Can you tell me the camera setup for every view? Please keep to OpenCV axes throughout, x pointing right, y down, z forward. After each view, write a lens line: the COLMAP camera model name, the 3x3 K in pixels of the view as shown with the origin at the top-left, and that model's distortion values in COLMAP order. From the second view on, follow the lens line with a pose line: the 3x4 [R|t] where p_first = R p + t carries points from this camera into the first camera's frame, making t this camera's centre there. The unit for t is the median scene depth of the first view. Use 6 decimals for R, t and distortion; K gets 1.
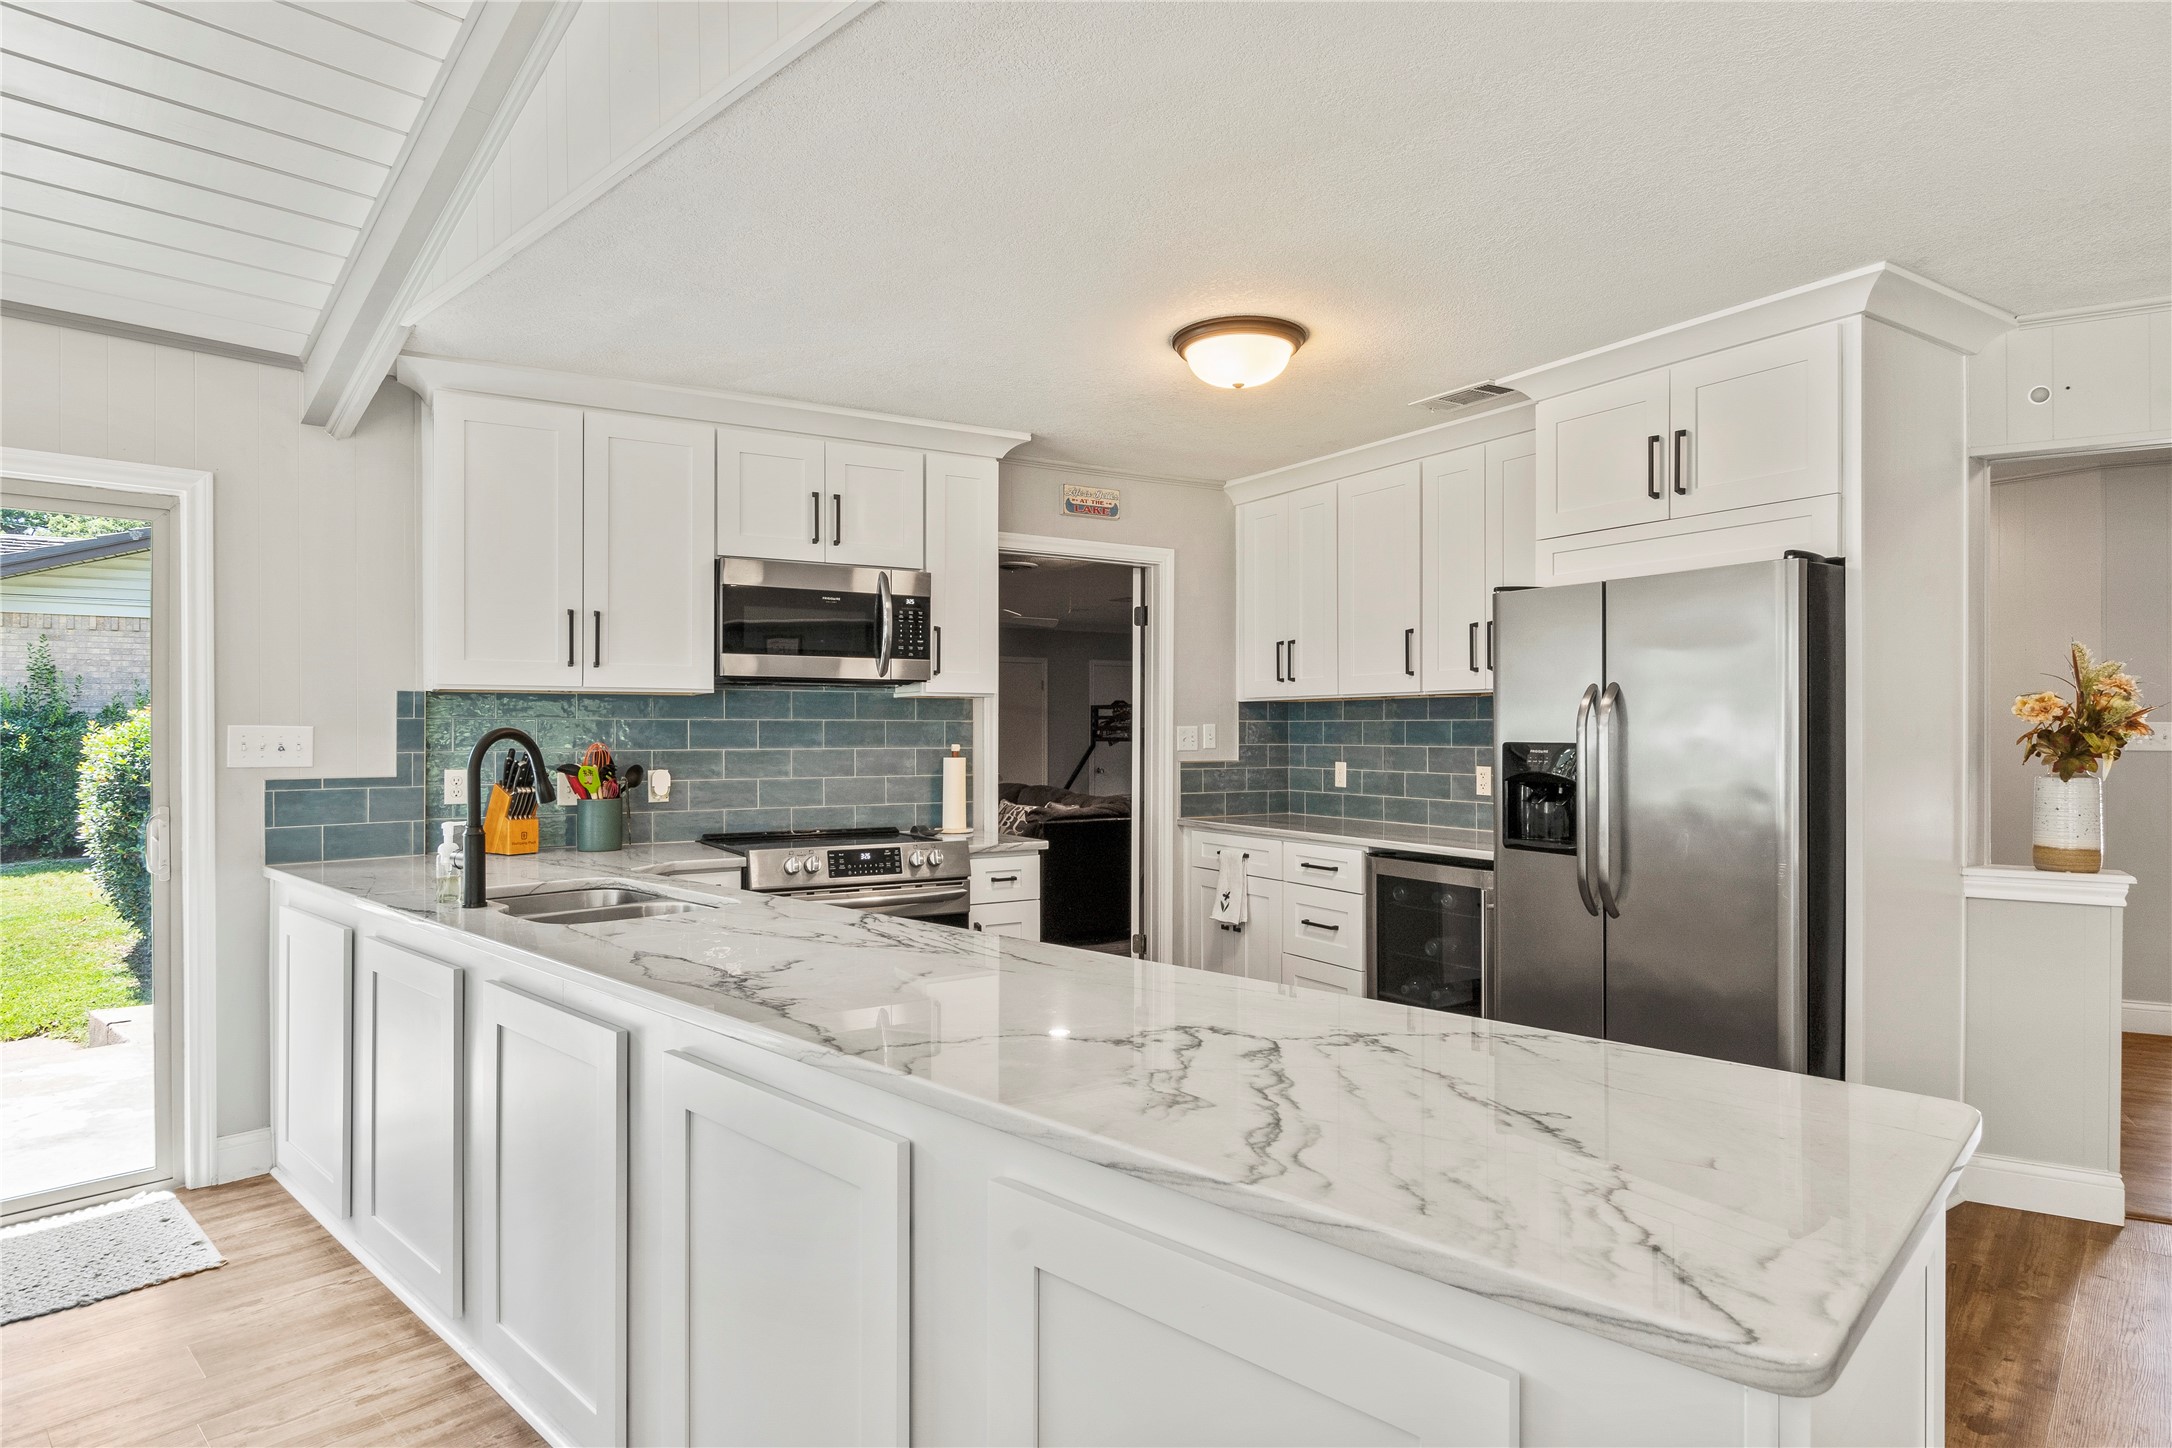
lens RADIAL K [[1208.0, 0, 1081.3], [0, 1208.0, 717.4], [0, 0, 1]] dist [-0.000040, -0.000318]
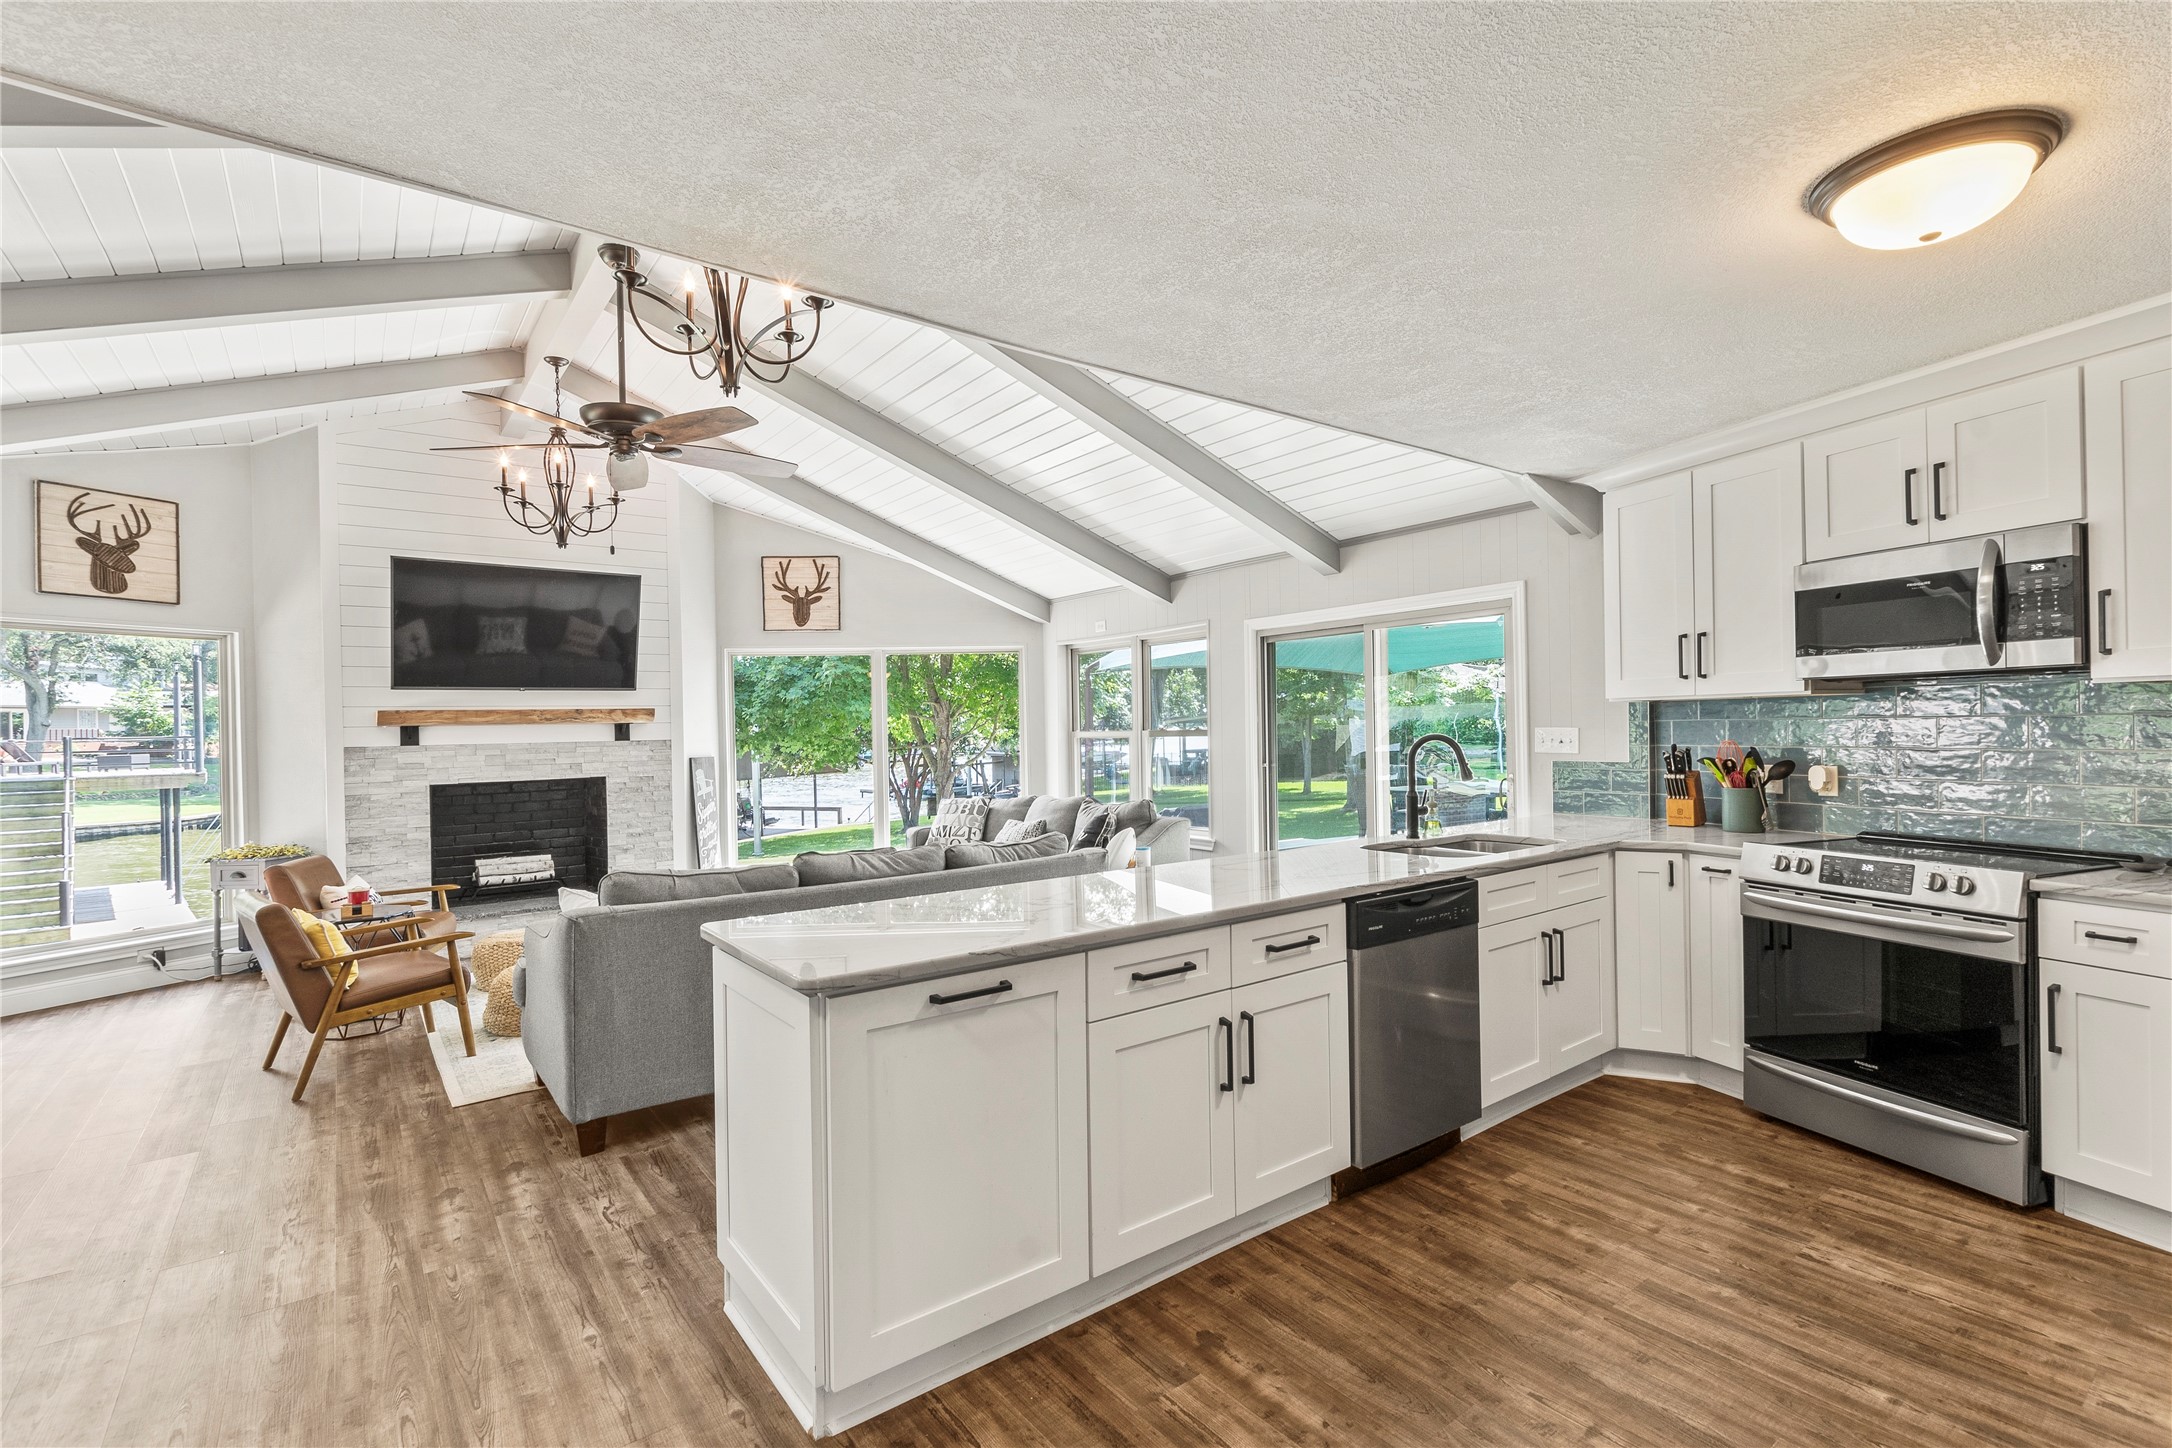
lens RADIAL K [[982.8, 0, 1093.7], [0, 982.8, 727.2], [0, 0, 1]] dist [0.002822, -0.001218]
pose [[-0.163731, 0.002674, -0.986501, 0.622640], [0.029447, 0.999564, -0.002178, -0.008116], [0.986065, -0.029407, -0.163738, 0.507121]]
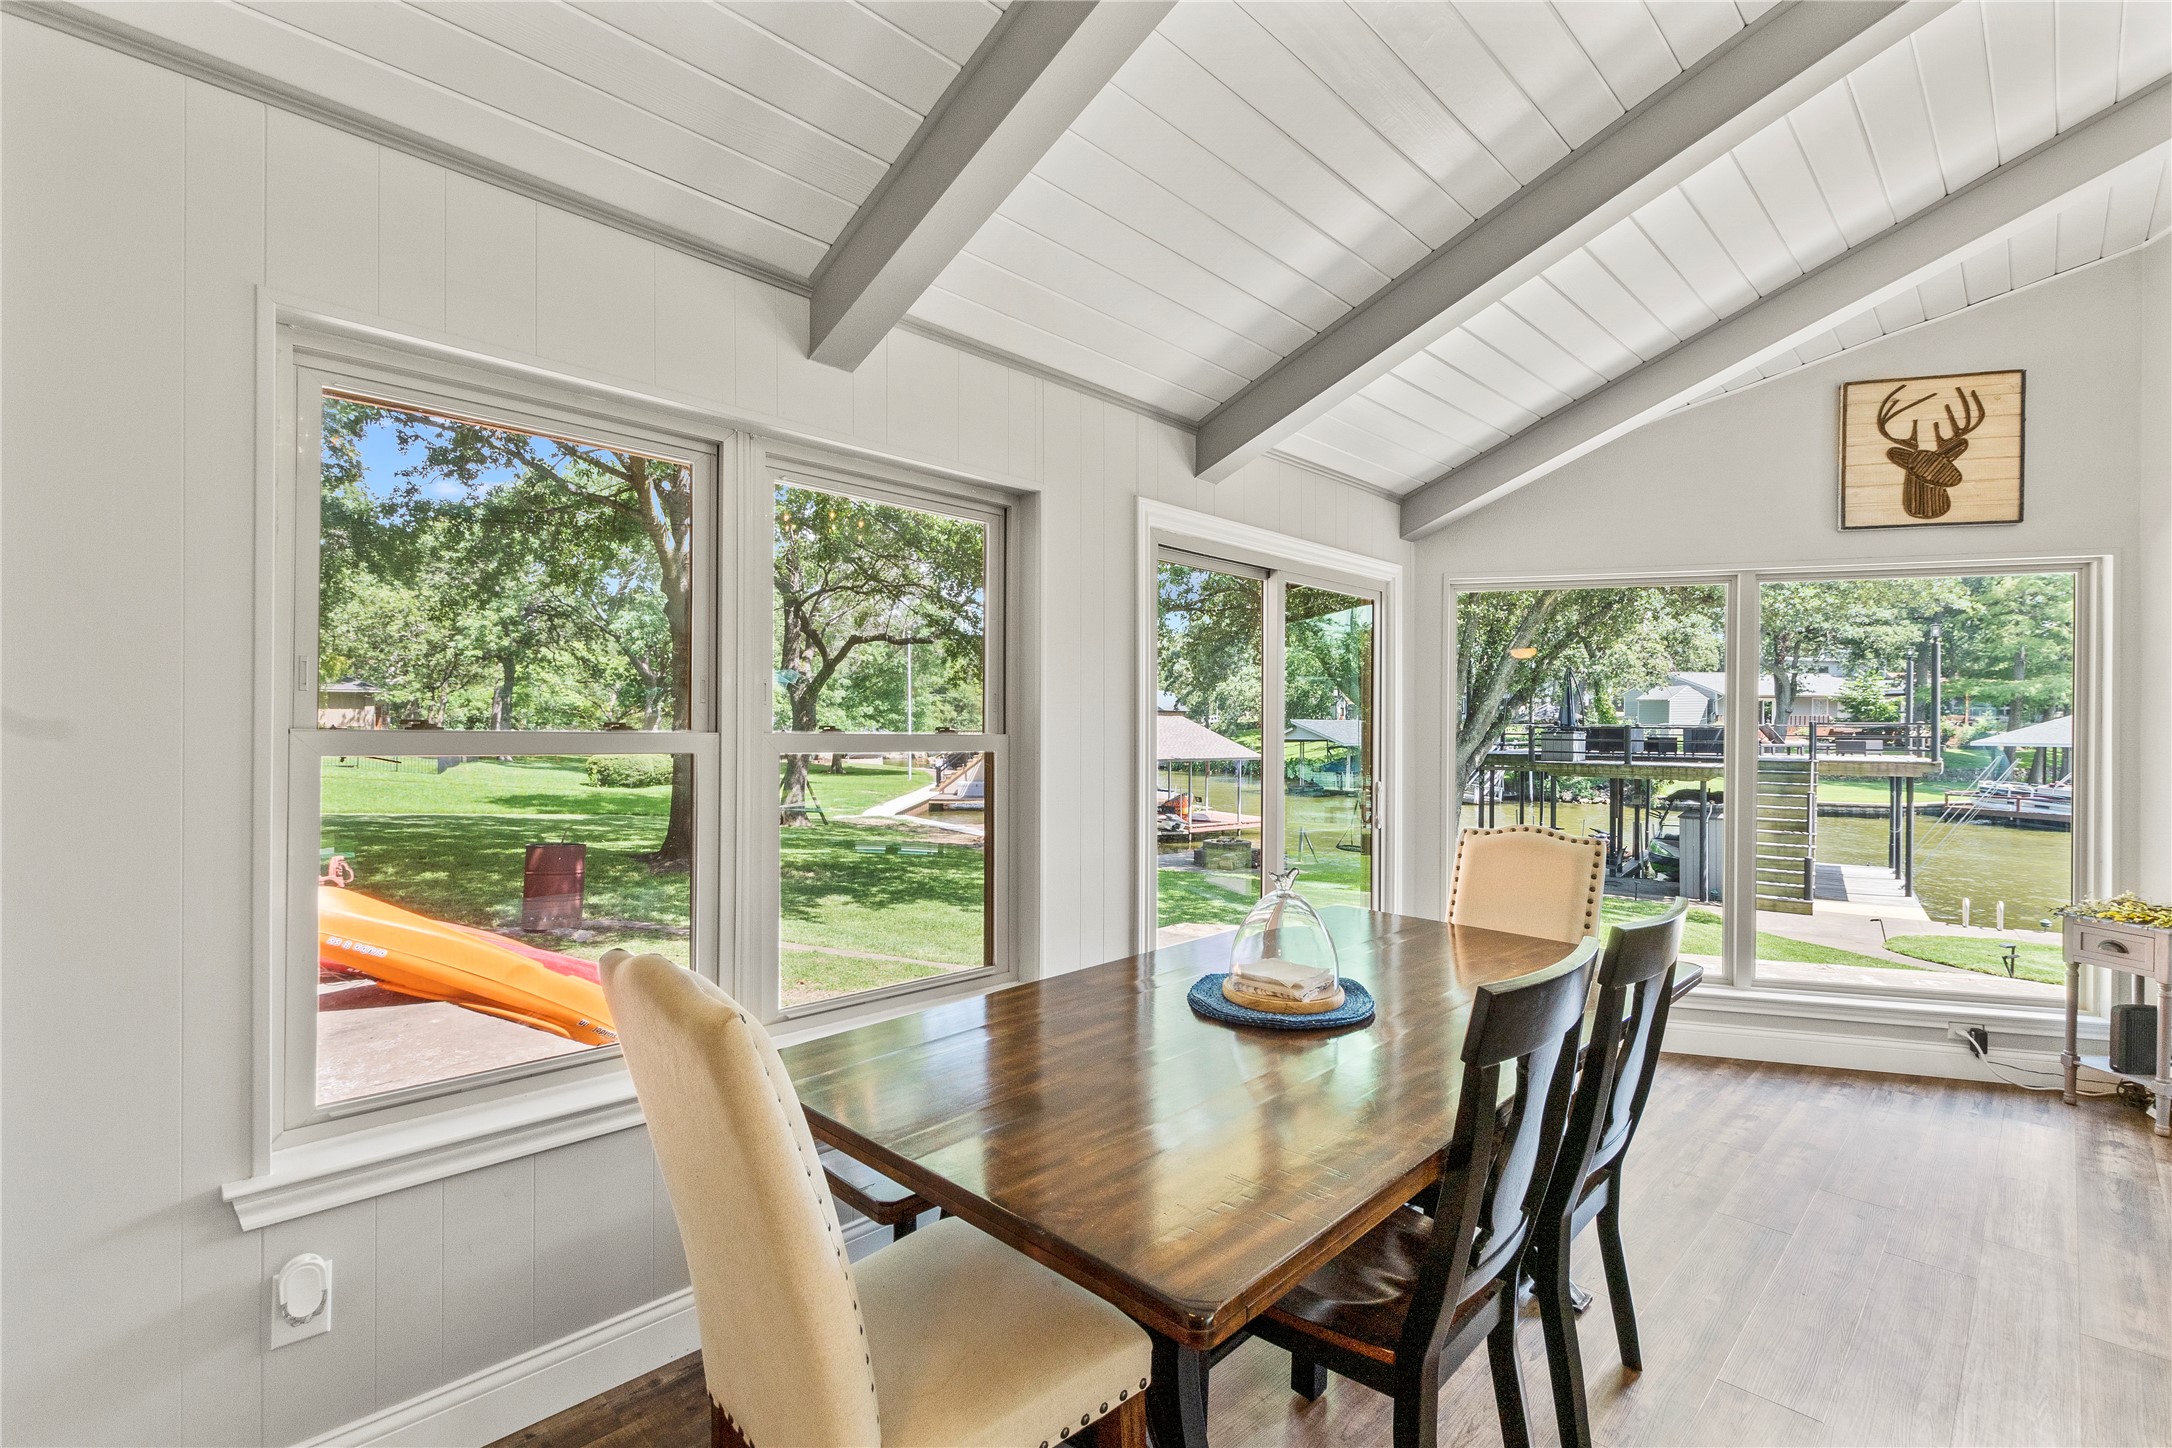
lens RADIAL K [[963.1, 0, 1066.3], [0, 963.1, 729.3], [0, 0, 1]] dist [-0.001236, -0.001089]
pose [[-0.998635, -0.006799, 0.051791, 0.322891], [-0.007205, 0.999945, -0.007660, -0.012877], [-0.051736, -0.008023, -0.998629, -0.025036]]
